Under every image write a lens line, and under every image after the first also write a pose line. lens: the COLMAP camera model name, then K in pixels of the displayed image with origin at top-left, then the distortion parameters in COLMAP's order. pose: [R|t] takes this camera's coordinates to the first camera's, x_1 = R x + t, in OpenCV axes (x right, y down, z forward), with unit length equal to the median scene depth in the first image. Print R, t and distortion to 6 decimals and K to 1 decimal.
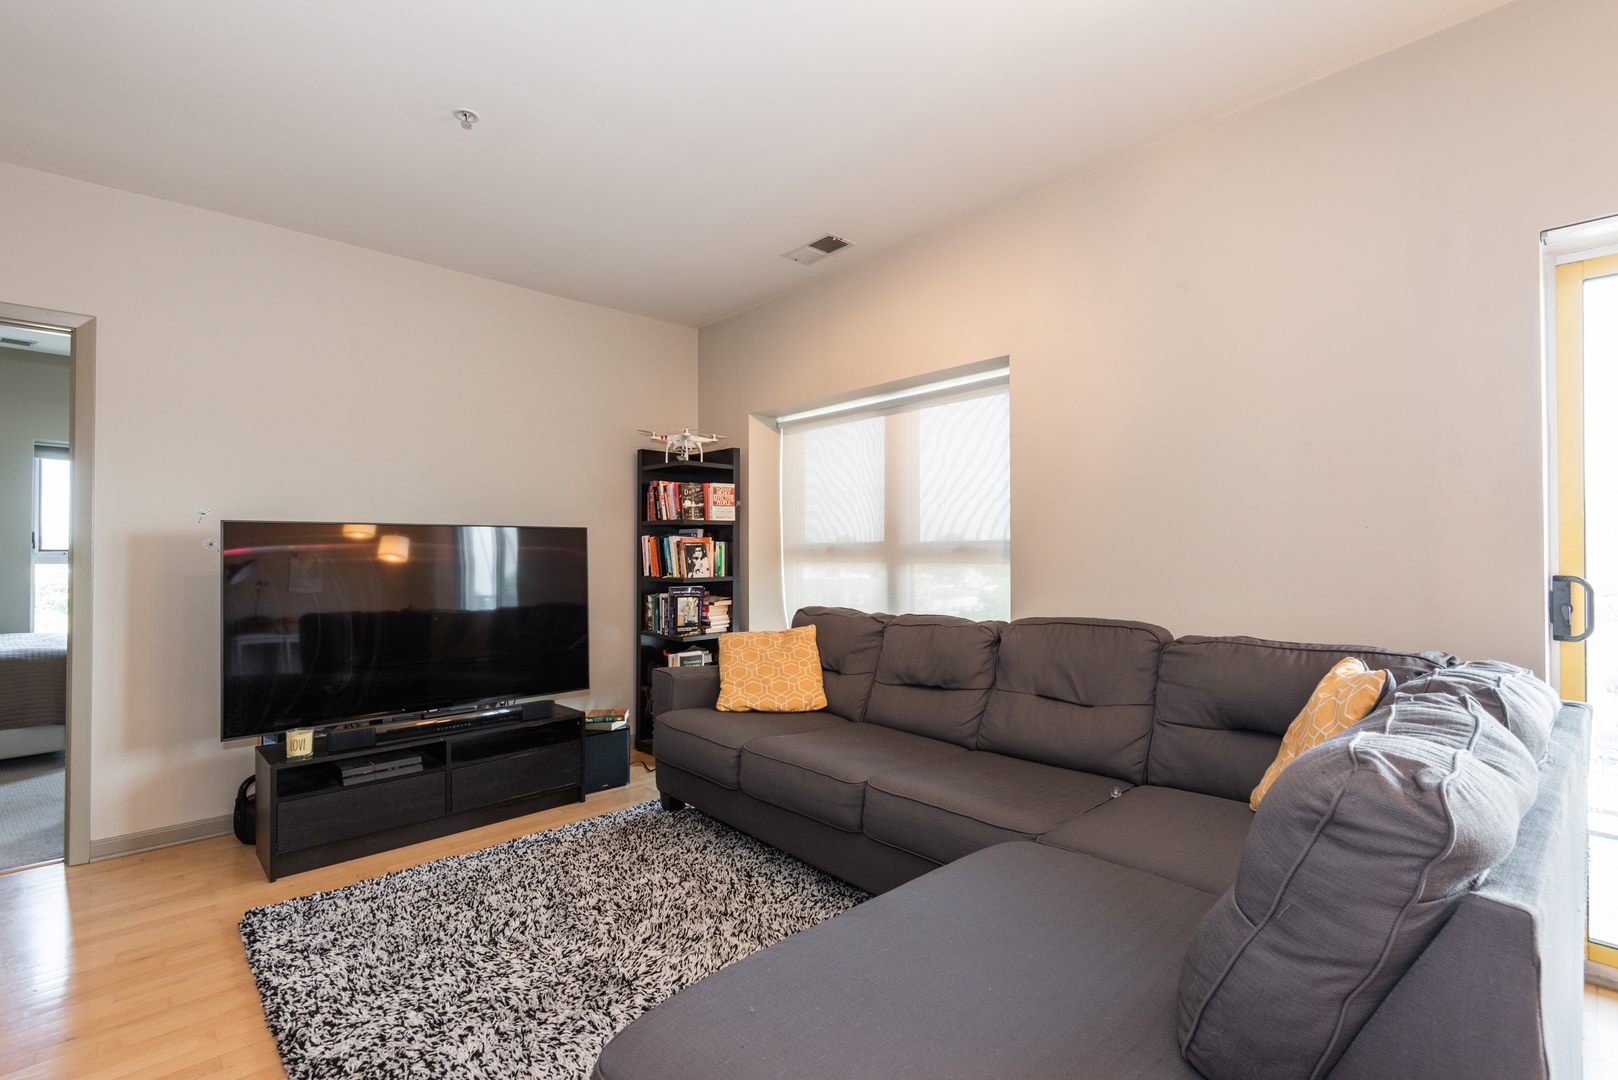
lens RADIAL K [[733.4, 0, 813.0], [0, 733.4, 559.4], [0, 0, 1]] dist [0.033397, -0.020974]
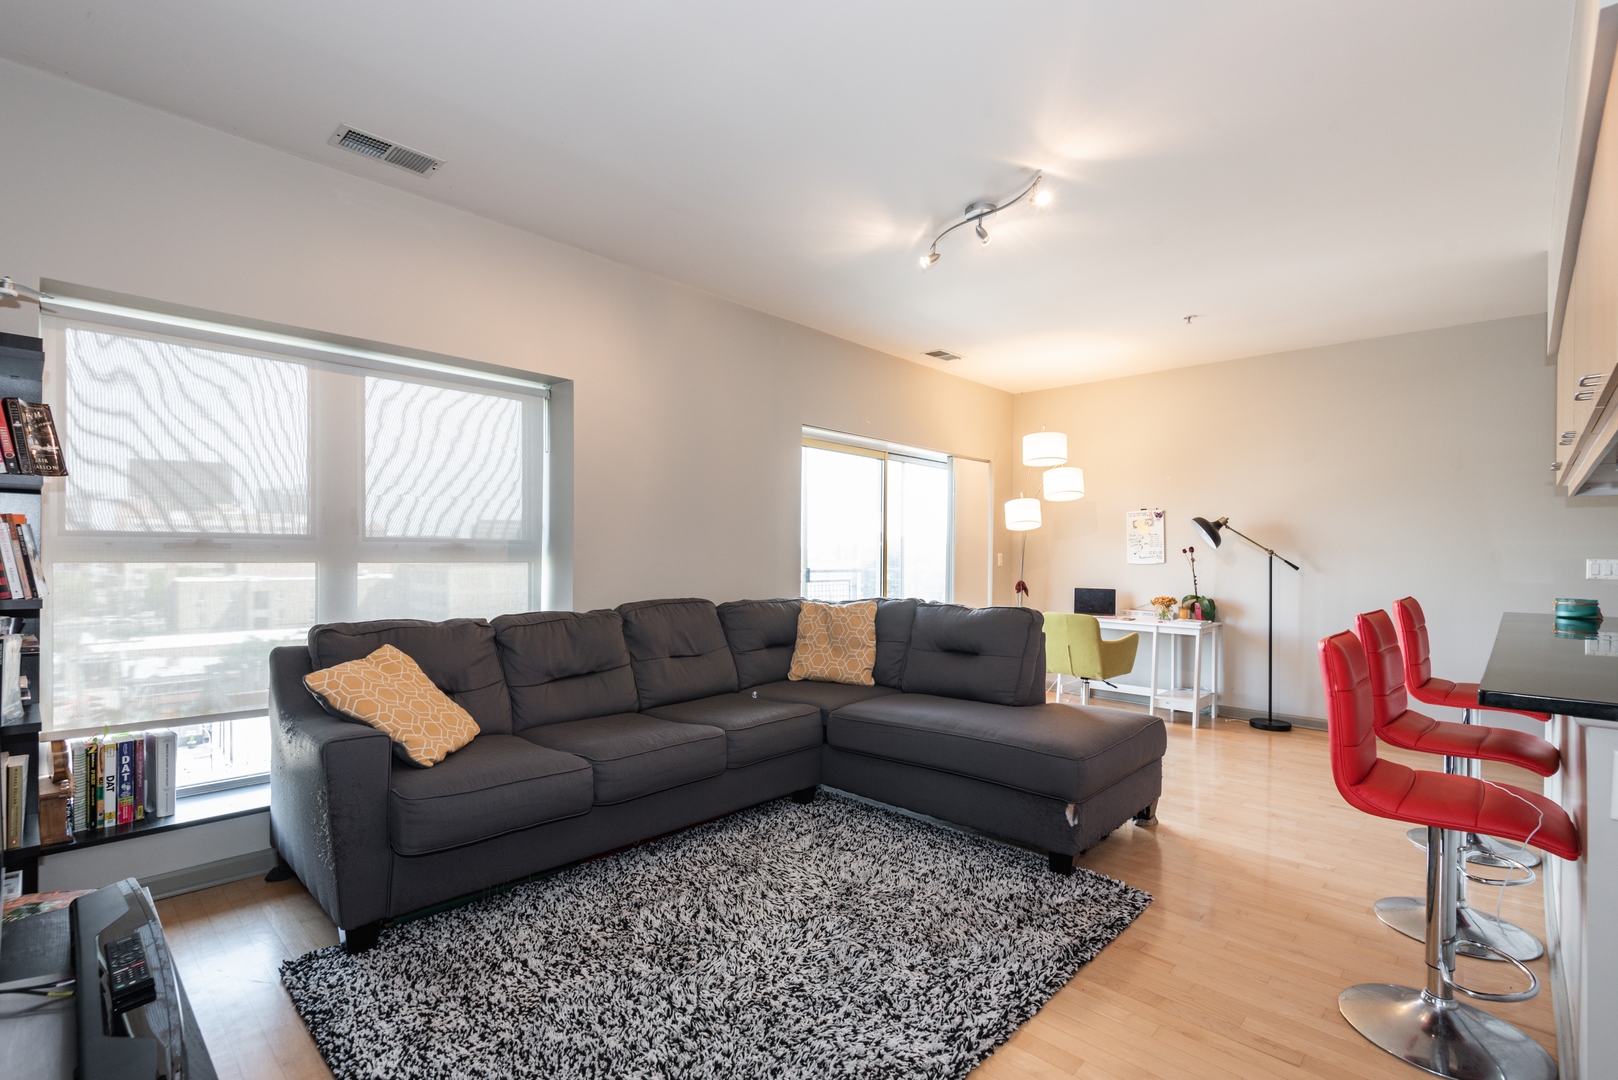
lens RADIAL K [[733.4, 0, 813.0], [0, 733.4, 559.4], [0, 0, 1]] dist [0.033397, -0.020974]
pose [[-0.062313, -0.001361, 0.998056, -0.654710], [-0.001770, 0.999998, 0.001253, -0.000131], [-0.998055, -0.001689, -0.062315, 0.496596]]
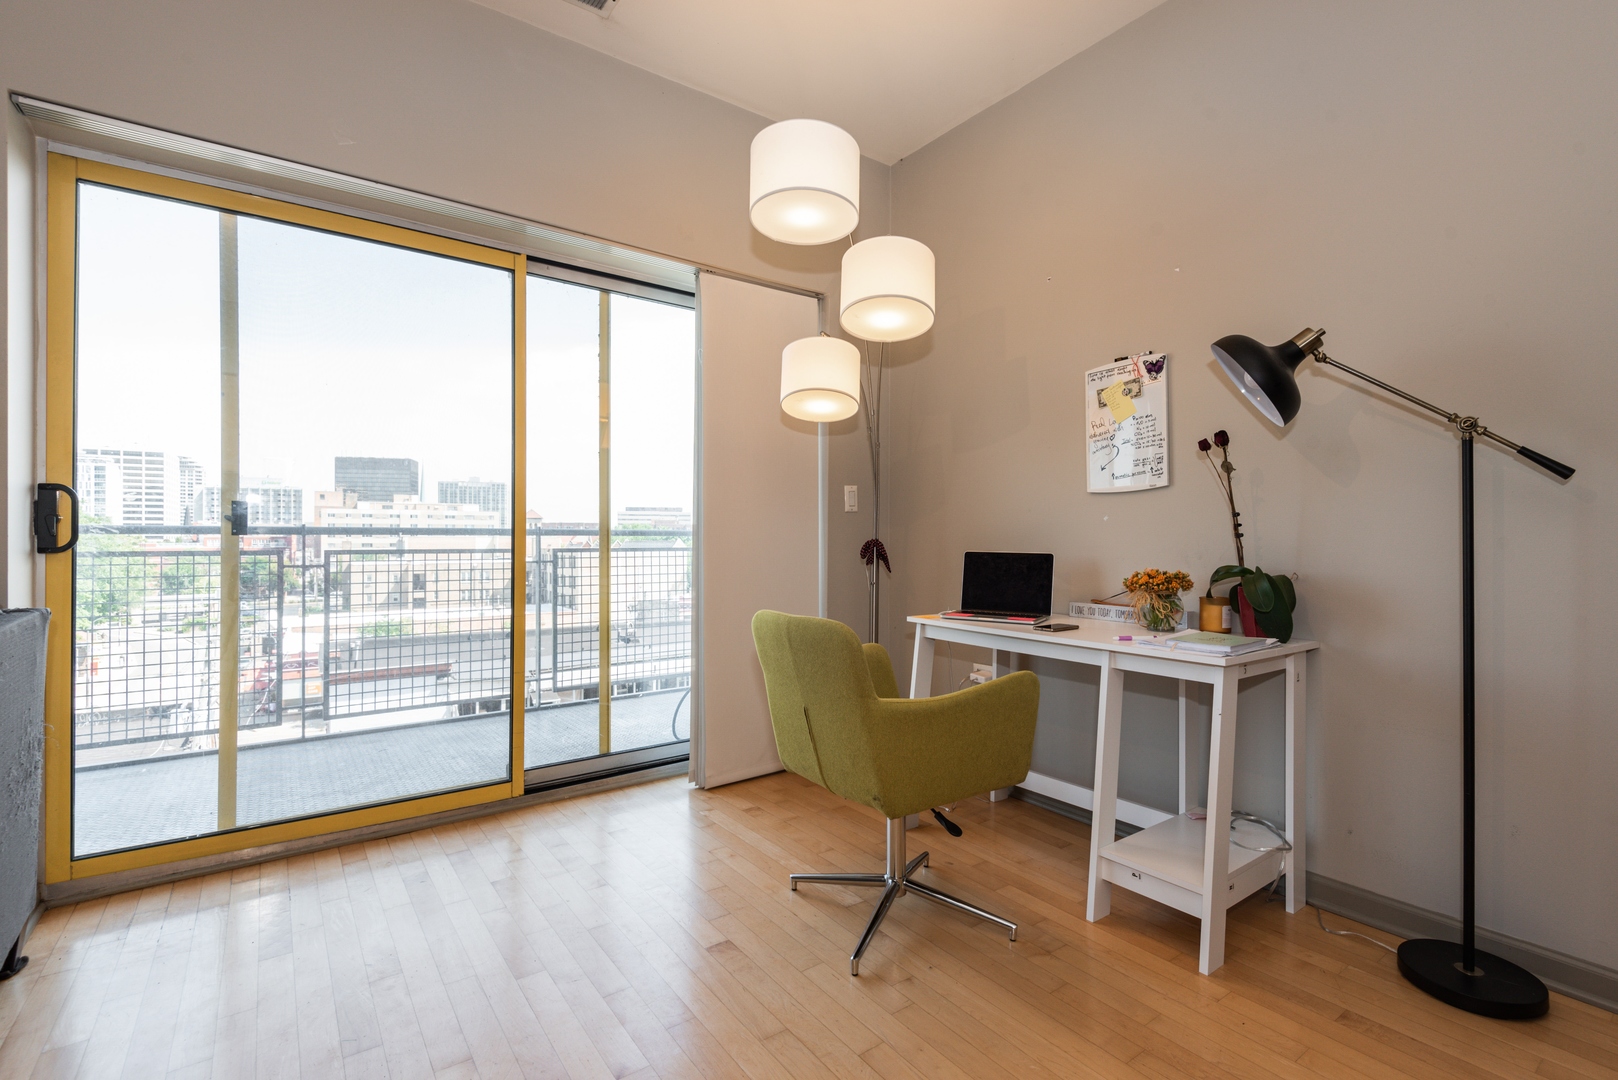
lens RADIAL K [[744.8, 0, 809.0], [0, 744.8, 540.0], [0, 0, 1]] dist [0.030546, -0.021259]
pose [[0.122131, 0.004317, 0.992505, -0.640669], [0.001021, 0.999989, -0.004475, 0.000791], [-0.992513, 0.001560, 0.122126, 0.486427]]
